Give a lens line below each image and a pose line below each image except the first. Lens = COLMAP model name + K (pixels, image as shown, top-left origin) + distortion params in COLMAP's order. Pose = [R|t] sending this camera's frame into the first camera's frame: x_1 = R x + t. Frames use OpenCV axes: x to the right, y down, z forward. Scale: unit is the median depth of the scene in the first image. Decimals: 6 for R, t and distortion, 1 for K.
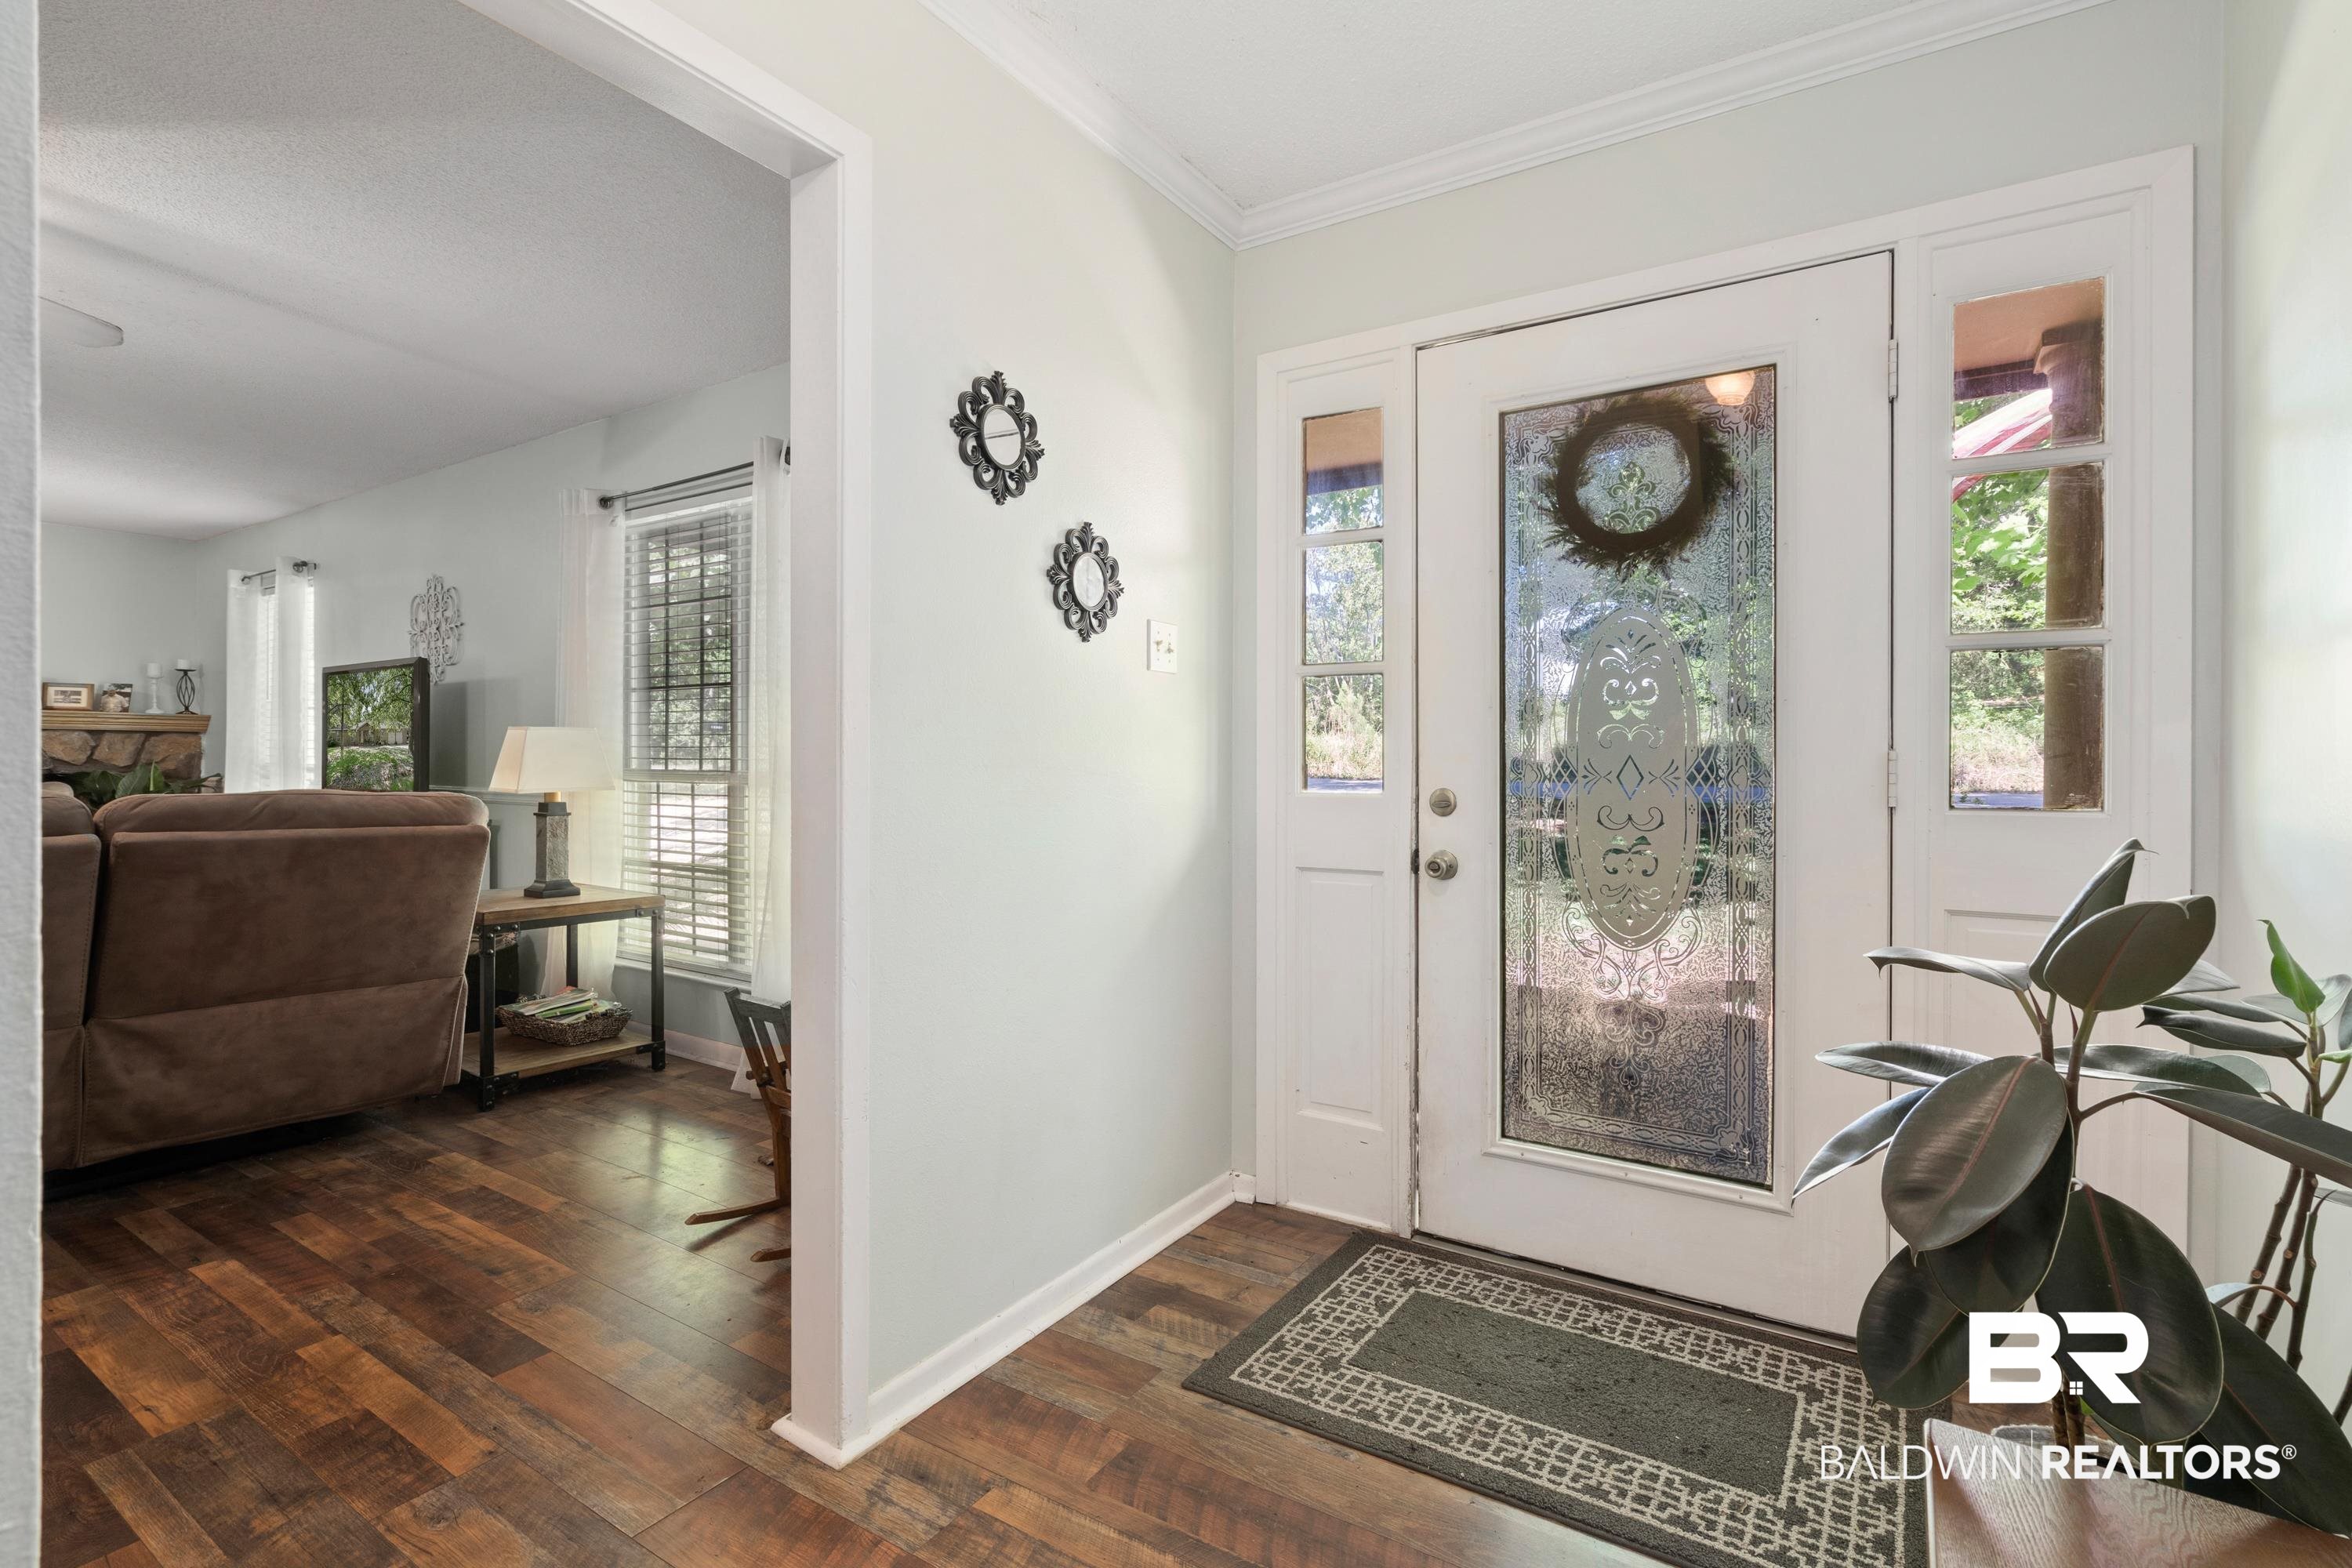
lens RADIAL K [[1086.8, 0, 1188.3], [0, 1086.8, 775.5], [0, 0, 1]] dist [-0.003922, 0.002695]
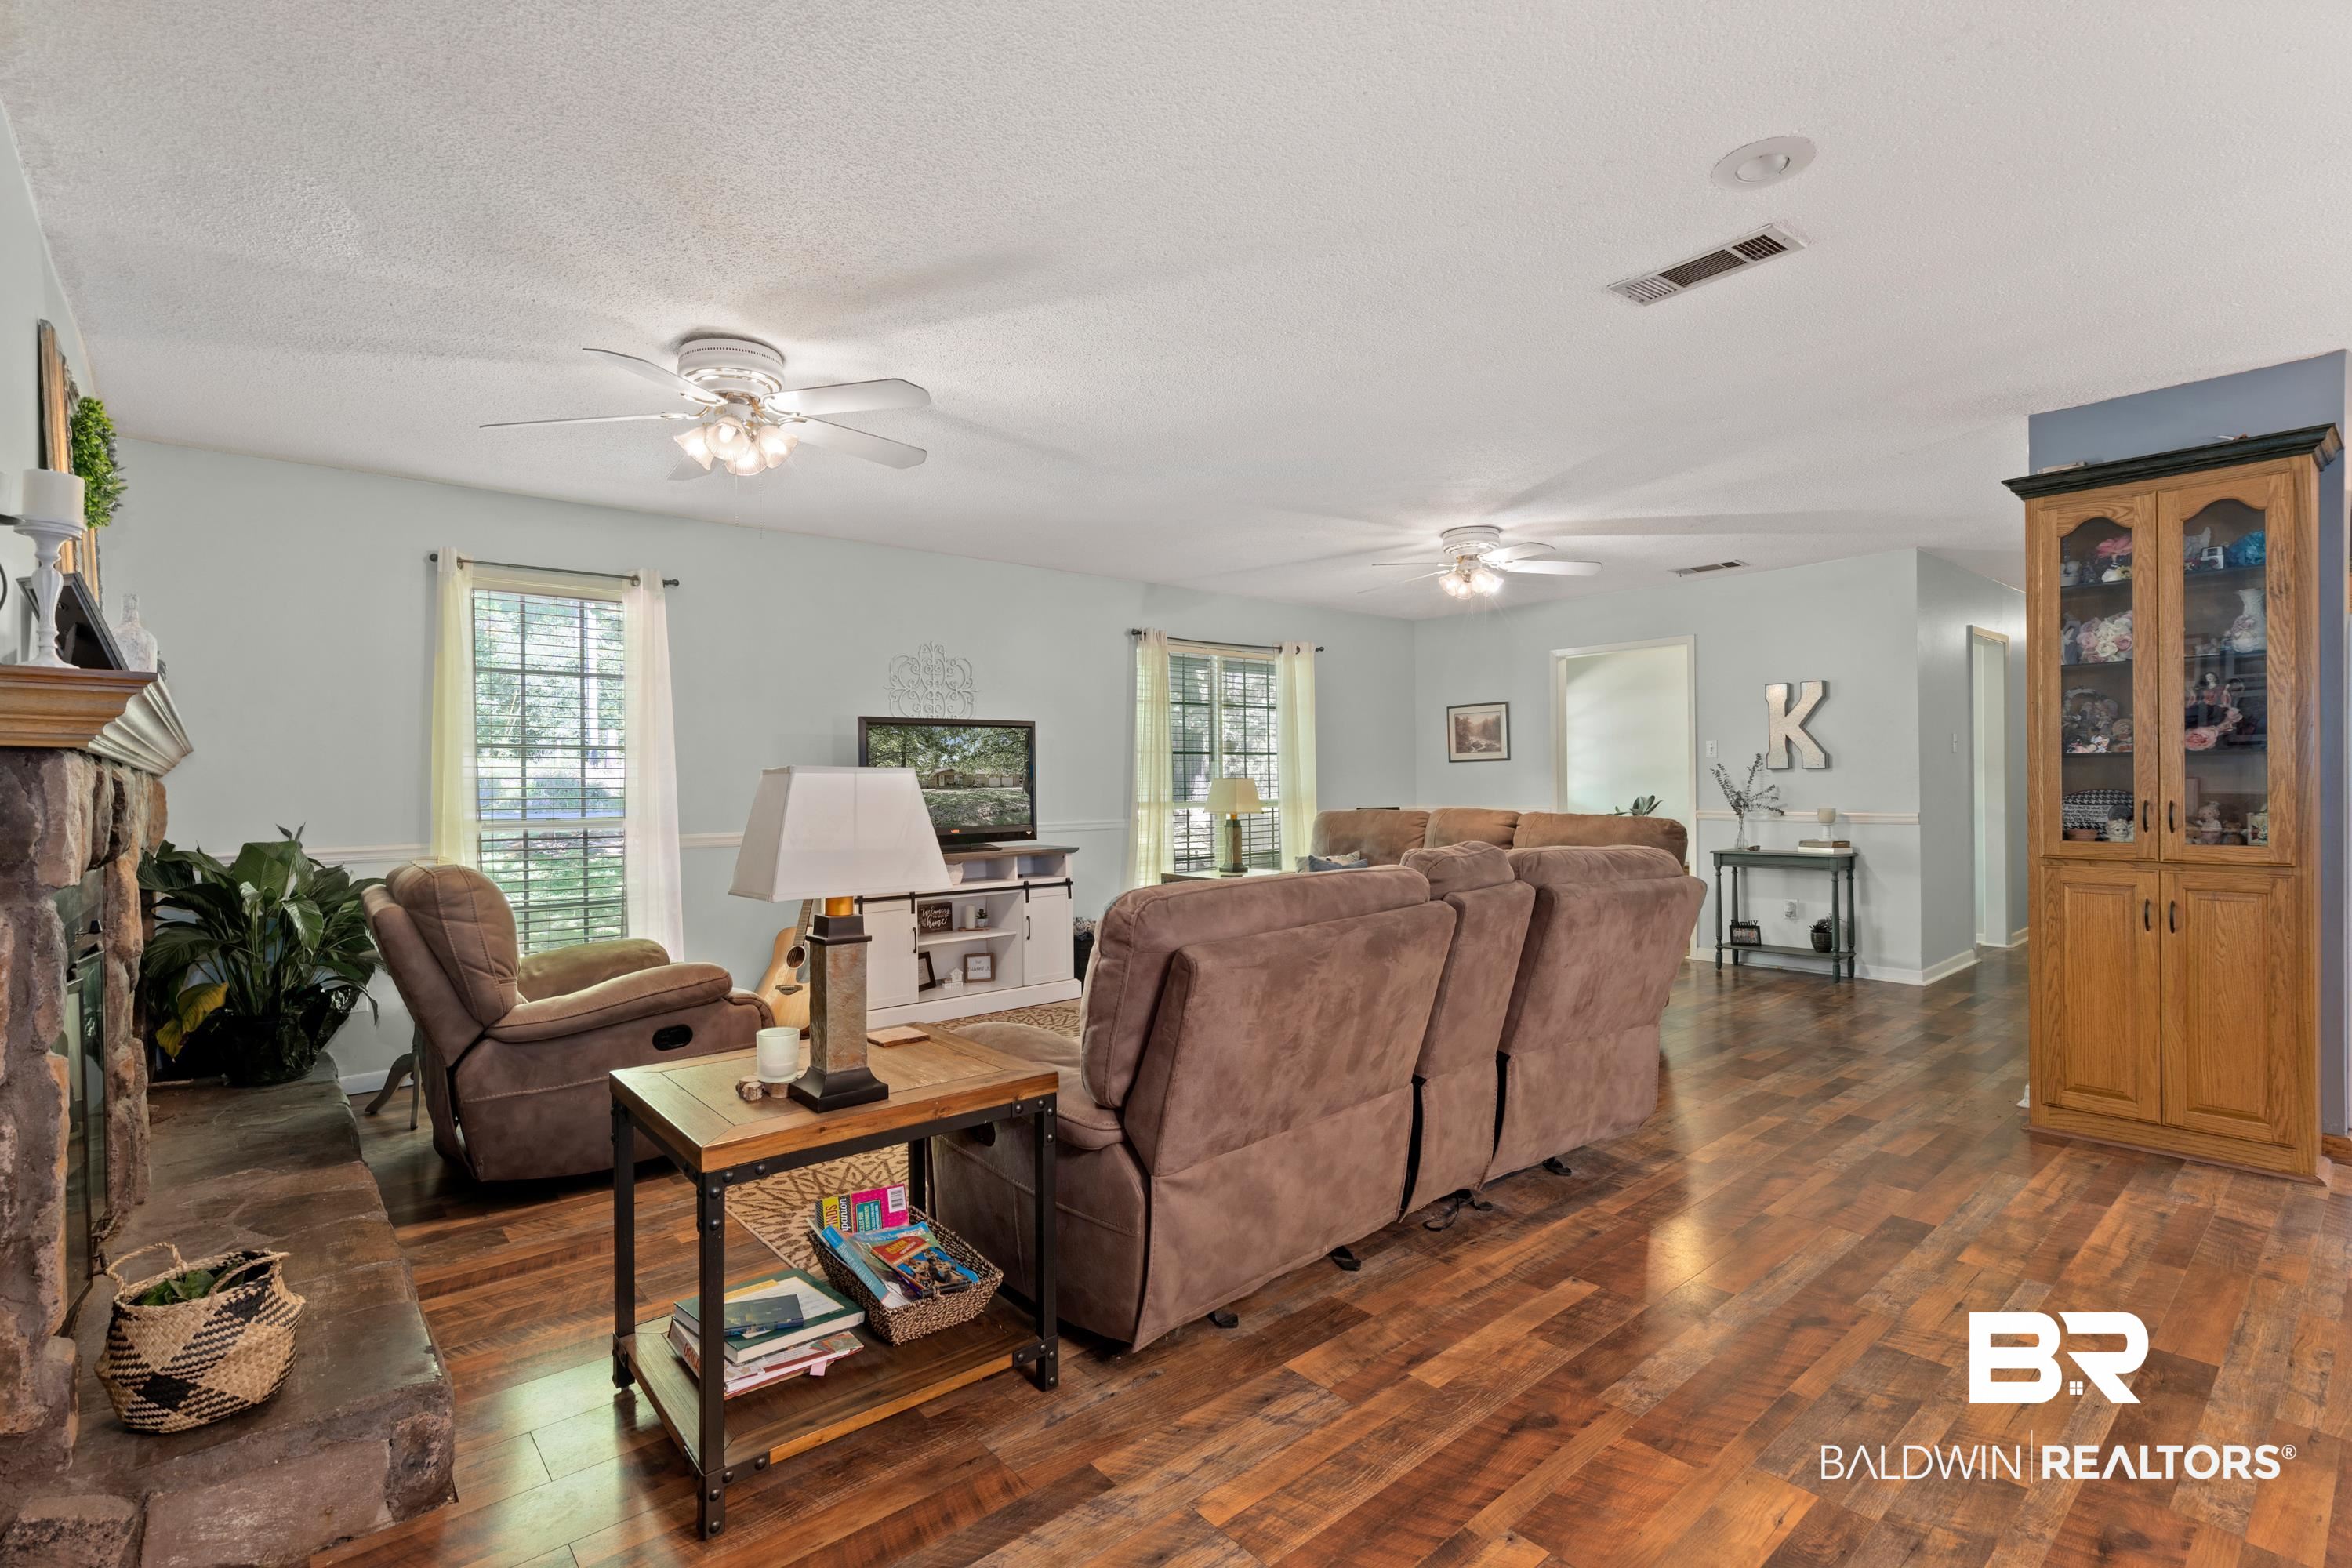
lens RADIAL K [[1086.8, 0, 1183.8], [0, 1086.8, 768.8], [0, 0, 1]] dist [-0.003922, 0.002695]
pose [[0.285489, -0.001793, 0.958380, -1.847347], [0.024275, 0.999691, -0.005361, -0.038321], [-0.958074, 0.024796, 0.285444, 0.434822]]
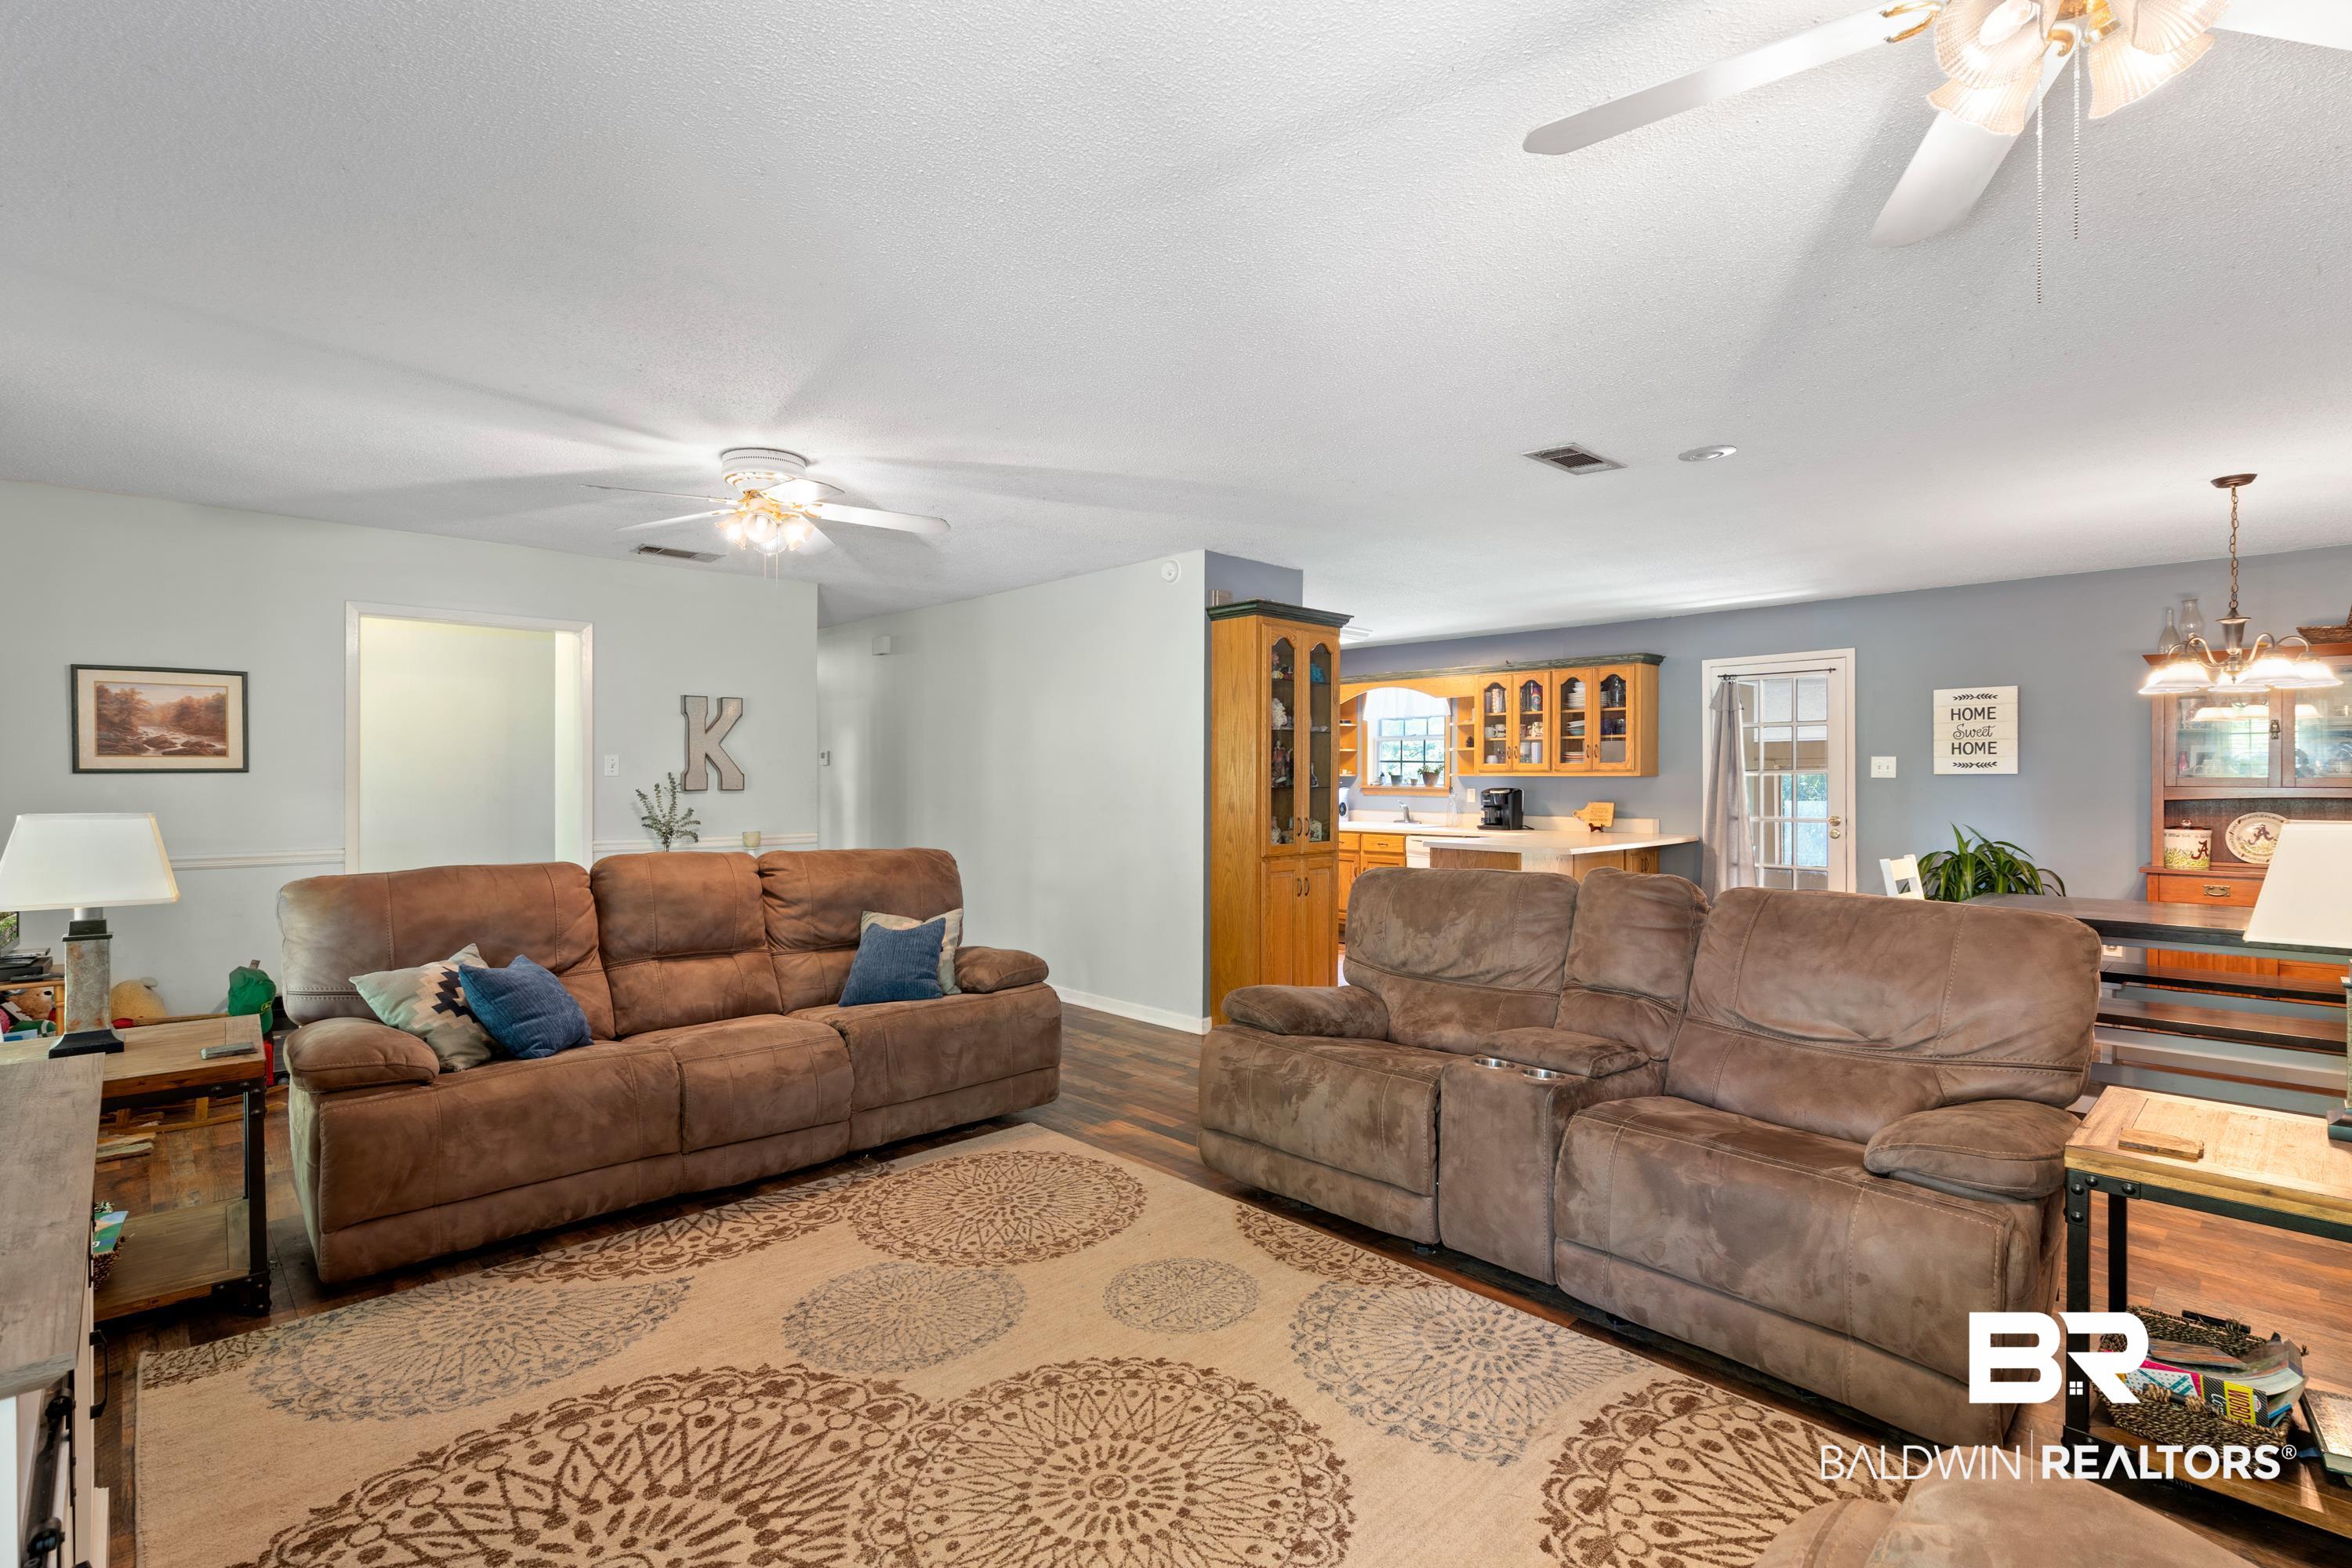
lens RADIAL K [[1086.8, 0, 1163.4], [0, 1086.8, 786.6], [0, 0, 1]] dist [-0.003922, 0.002695]
pose [[-0.970790, -0.012430, 0.239610, -1.127342], [-0.007108, 0.999709, 0.023061, -0.064479], [-0.239827, 0.020685, -0.970595, 1.203075]]
